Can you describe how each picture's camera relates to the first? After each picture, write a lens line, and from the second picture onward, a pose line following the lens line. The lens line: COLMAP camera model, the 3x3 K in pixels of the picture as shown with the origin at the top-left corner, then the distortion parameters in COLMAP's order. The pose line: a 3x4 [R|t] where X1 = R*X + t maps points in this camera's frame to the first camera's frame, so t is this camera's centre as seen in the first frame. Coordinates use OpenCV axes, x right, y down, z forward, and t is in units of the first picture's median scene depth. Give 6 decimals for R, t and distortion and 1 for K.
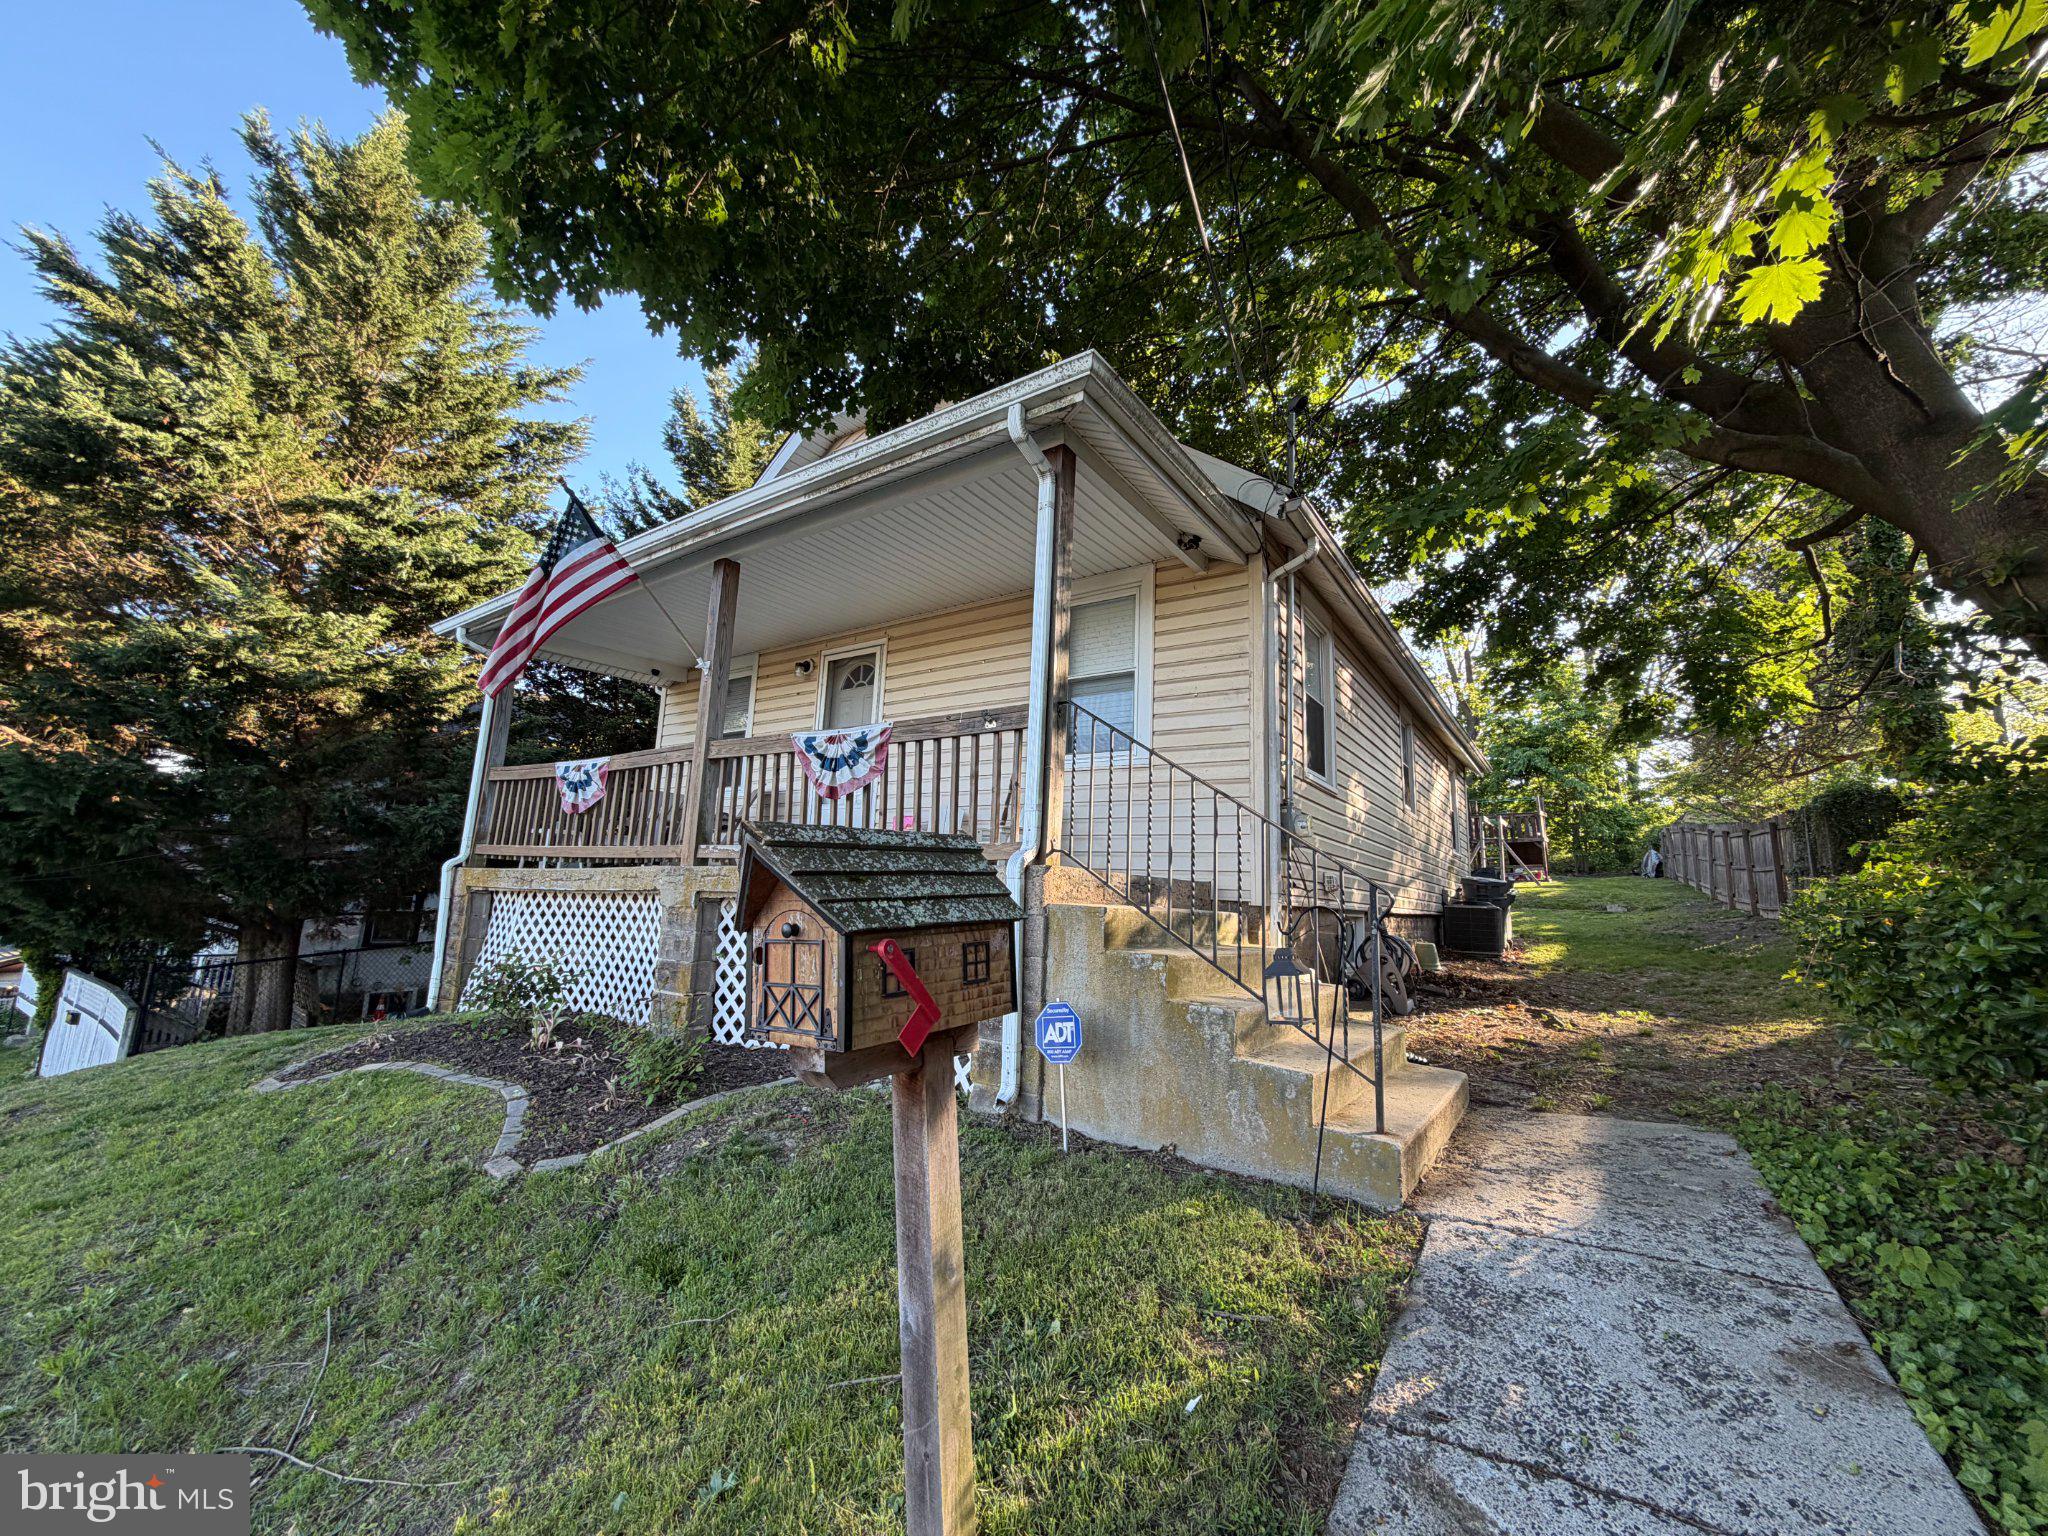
lens RADIAL K [[824.4, 0, 1027.4], [0, 824.4, 763.1], [0, 0, 1]] dist [-0.004021, -0.000544]
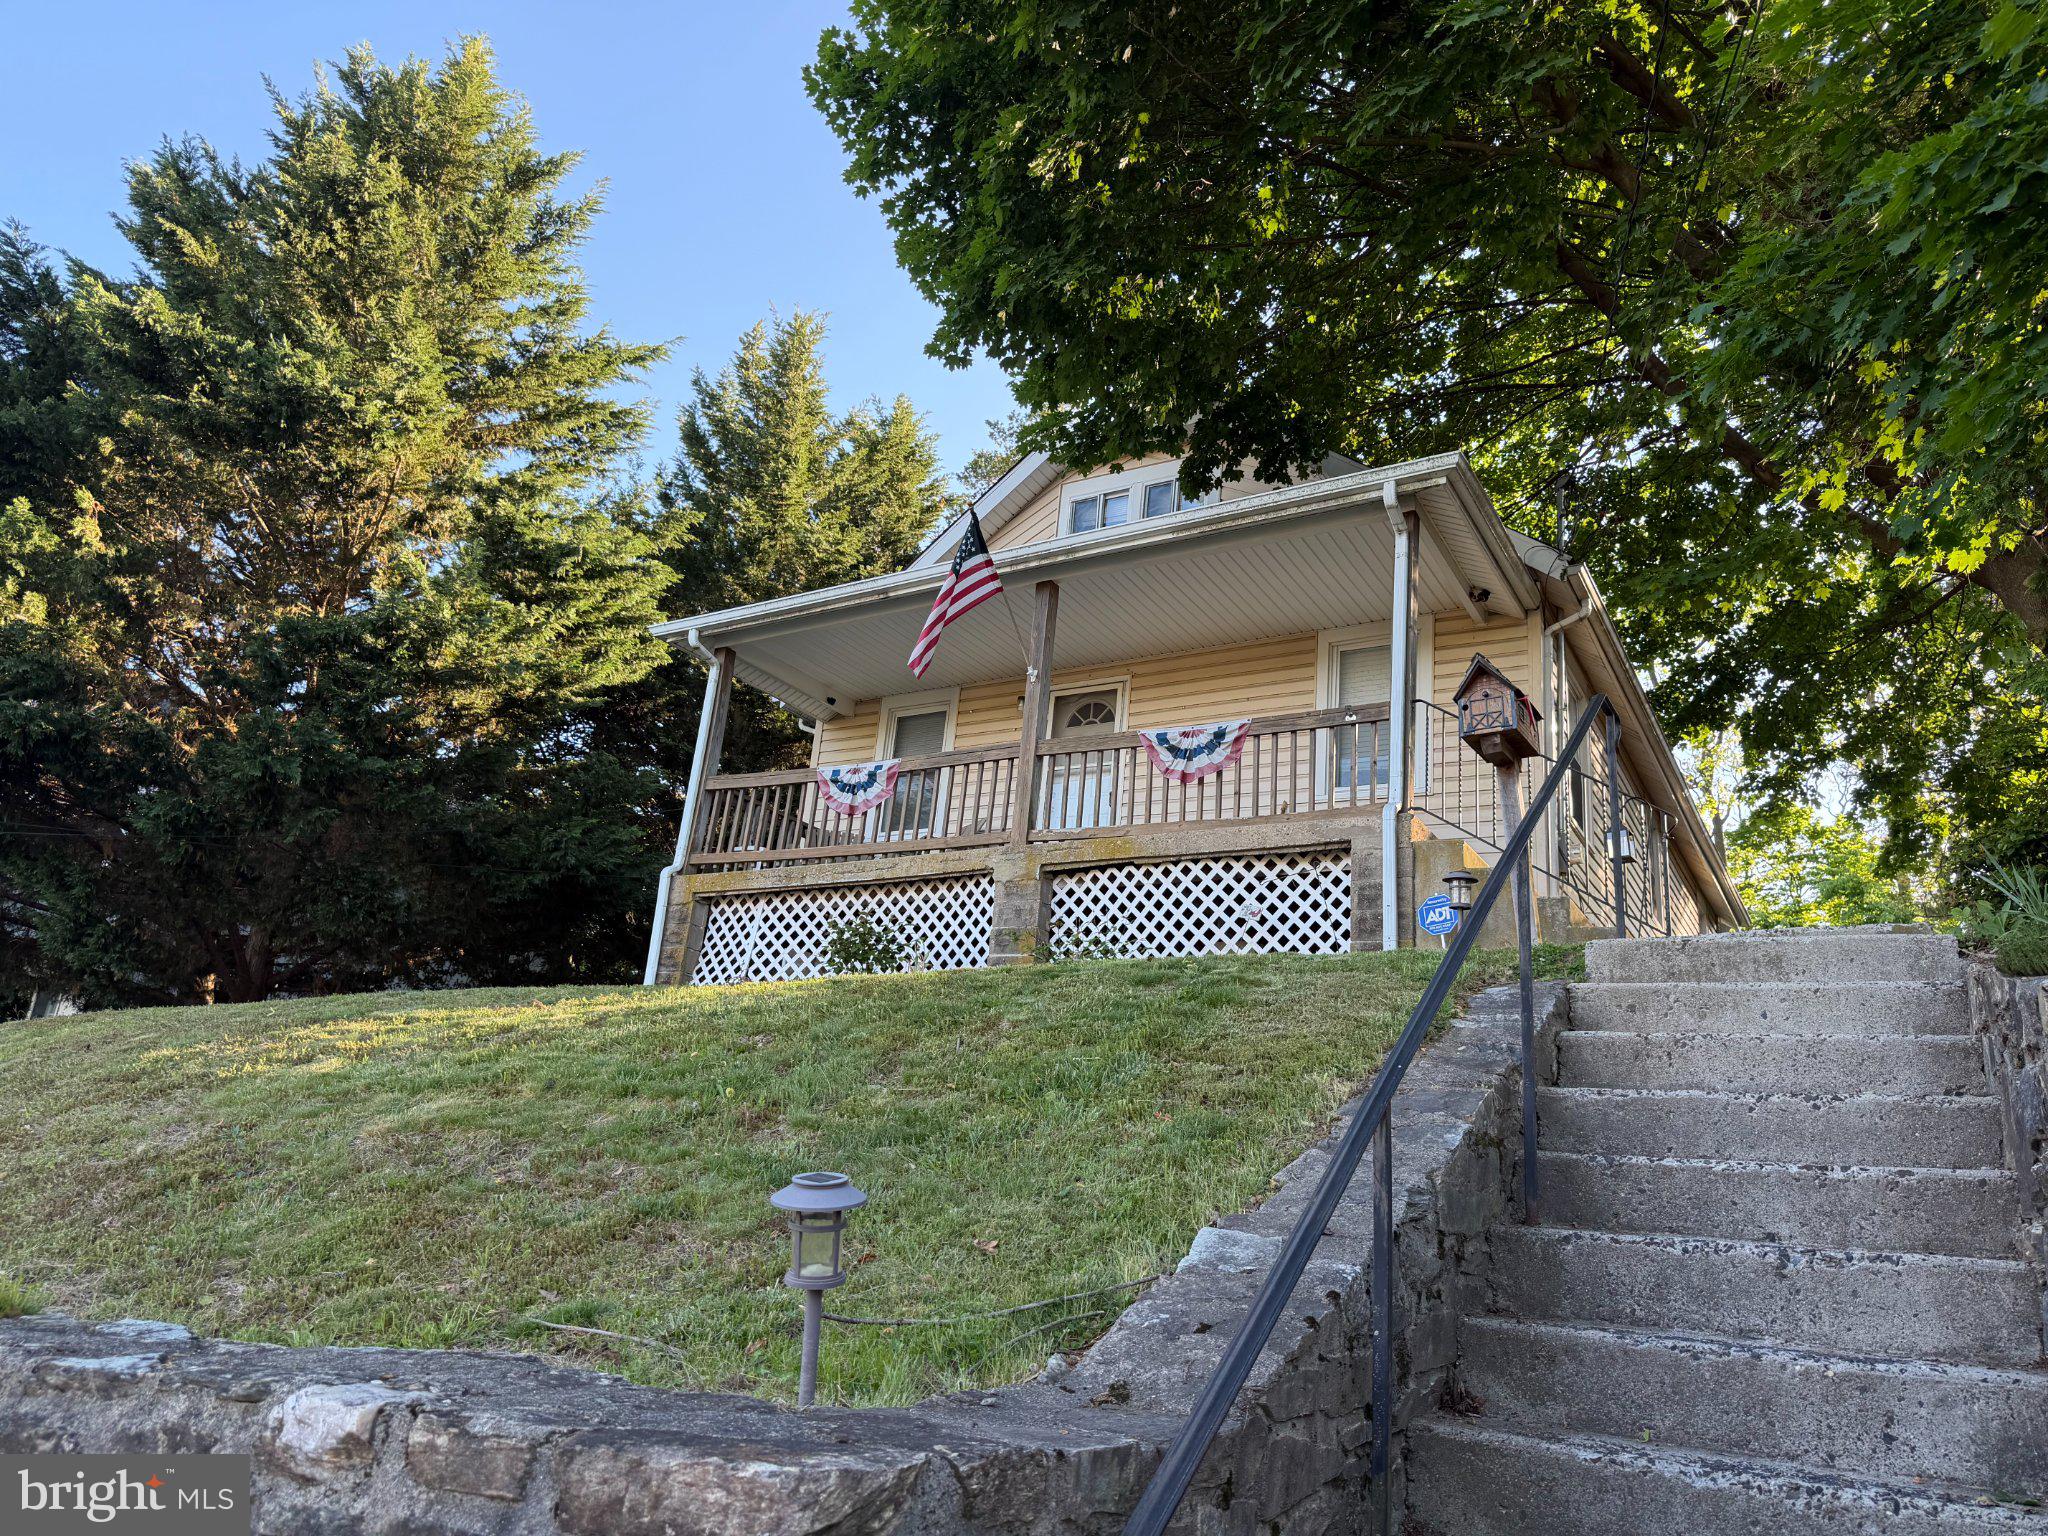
lens RADIAL K [[1420.2, 0, 1036.2], [0, 1420.2, 769.4], [0, 0, 1]] dist [0.144413, -0.281075]
pose [[0.996375, 0.071211, 0.046536, -0.422137], [-0.063209, 0.985855, -0.155226, 0.273484], [-0.056932, 0.151722, 0.986782, -0.769559]]
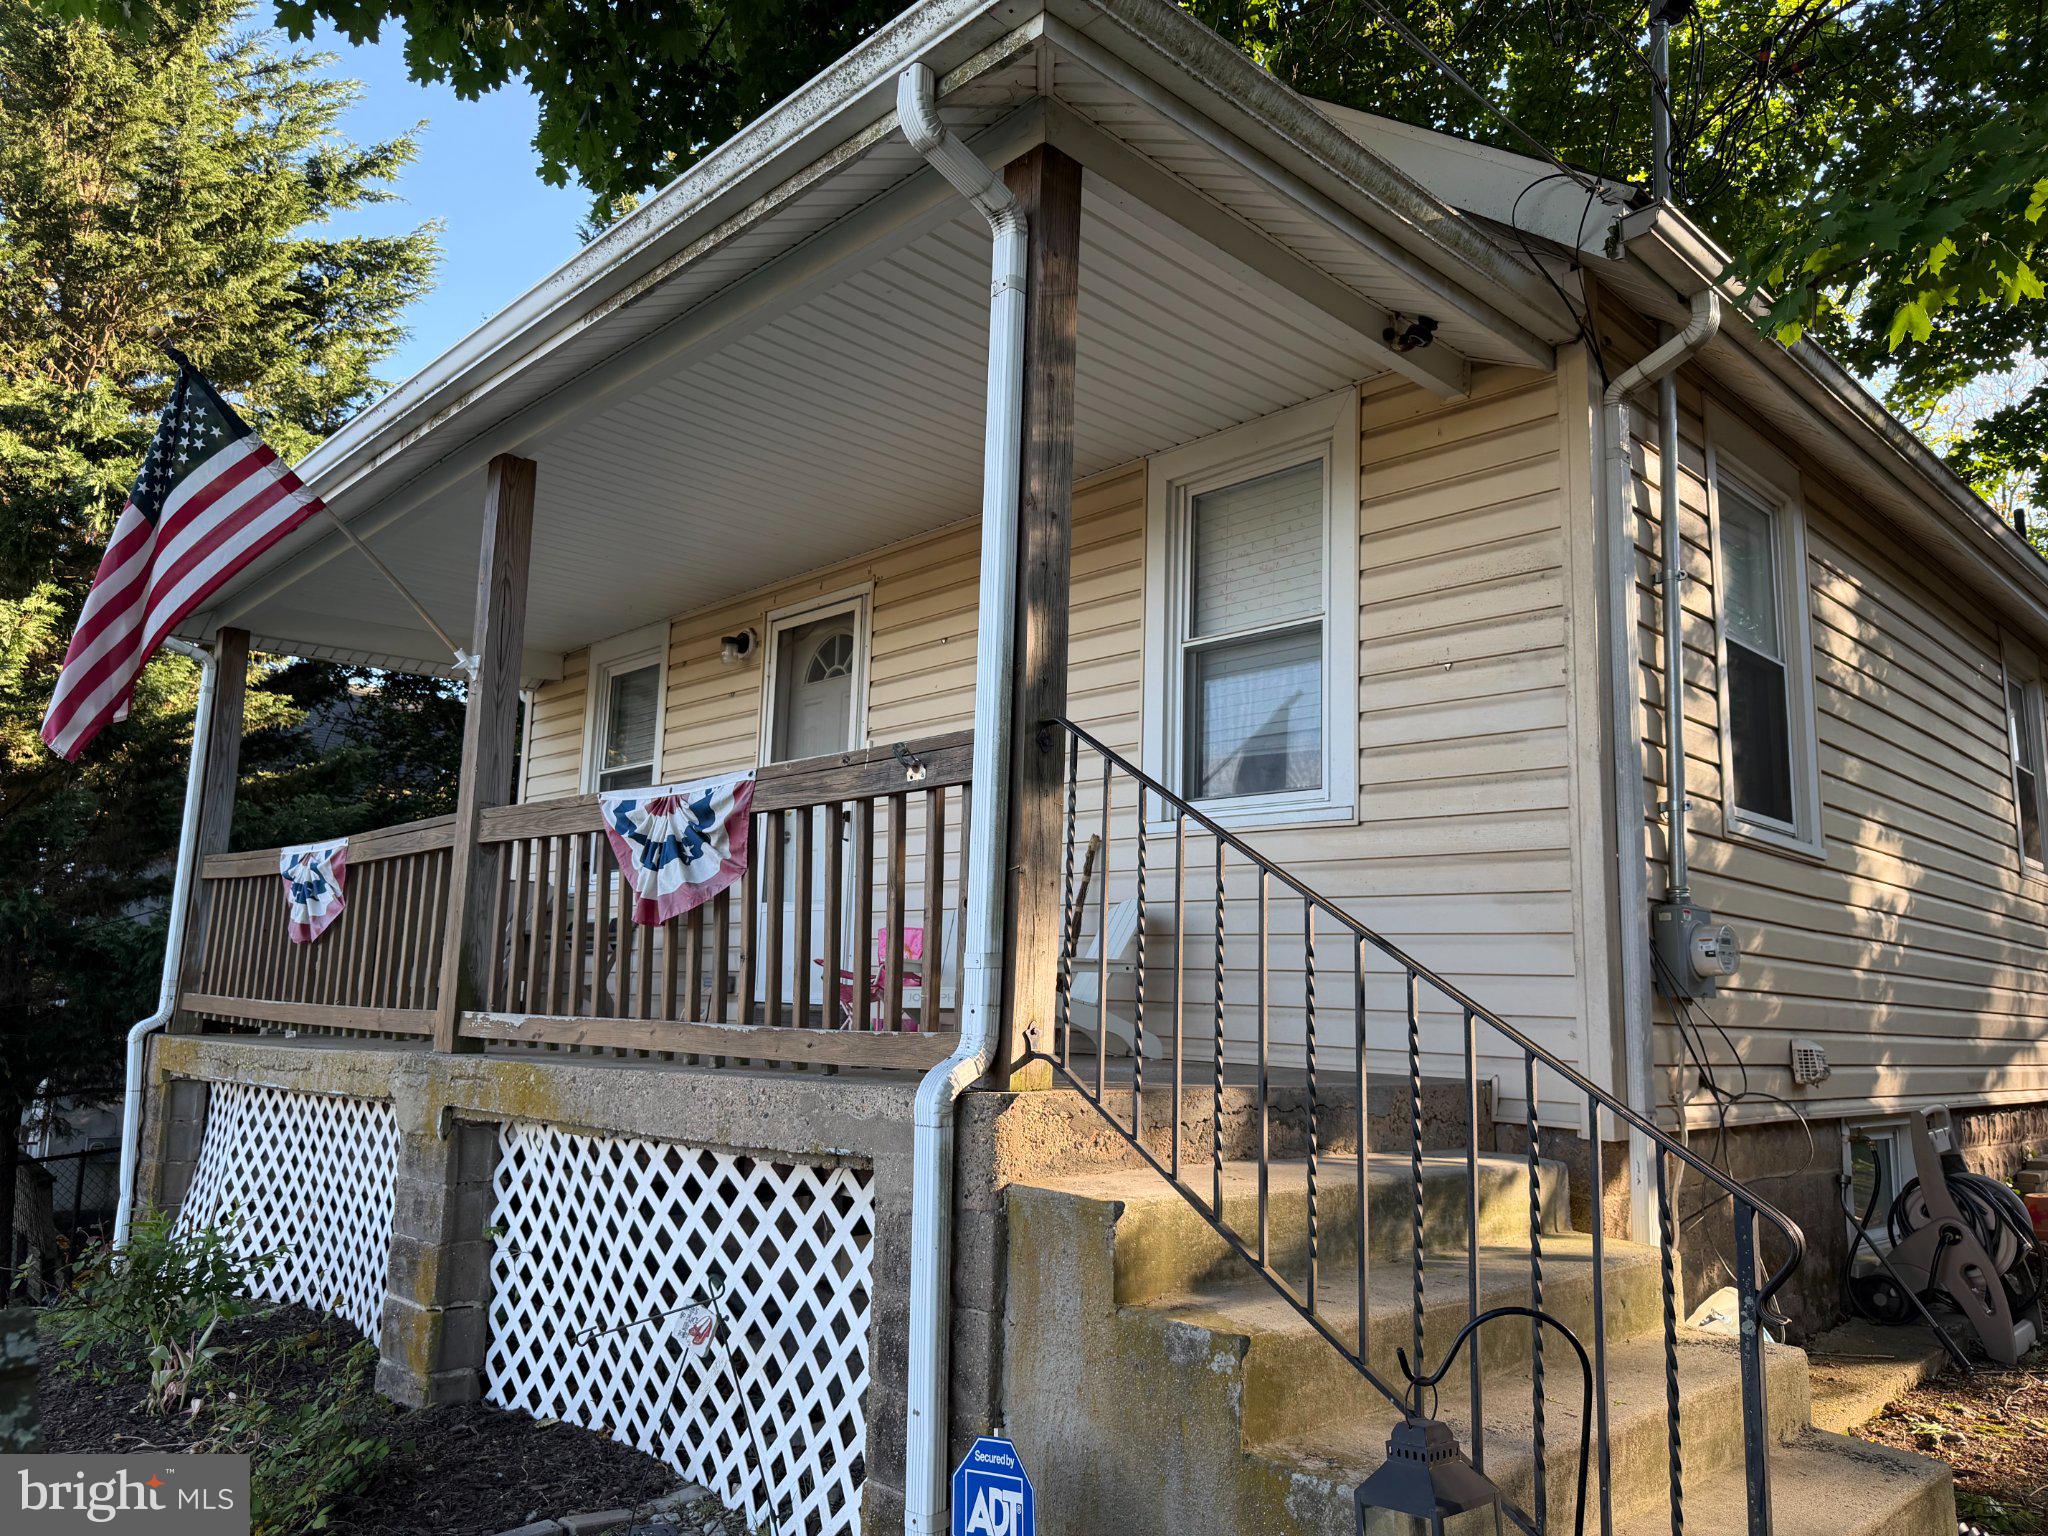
lens RADIAL K [[1451.6, 0, 1024.0], [0, 1451.6, 768.0], [0, 0, 1]] dist [0.090200, -0.128800]
pose [[0.979694, -0.043806, -0.195654, 0.118232], [0.043300, 0.999039, -0.006865, -0.027731], [0.195766, -0.001746, 0.980649, 0.140091]]
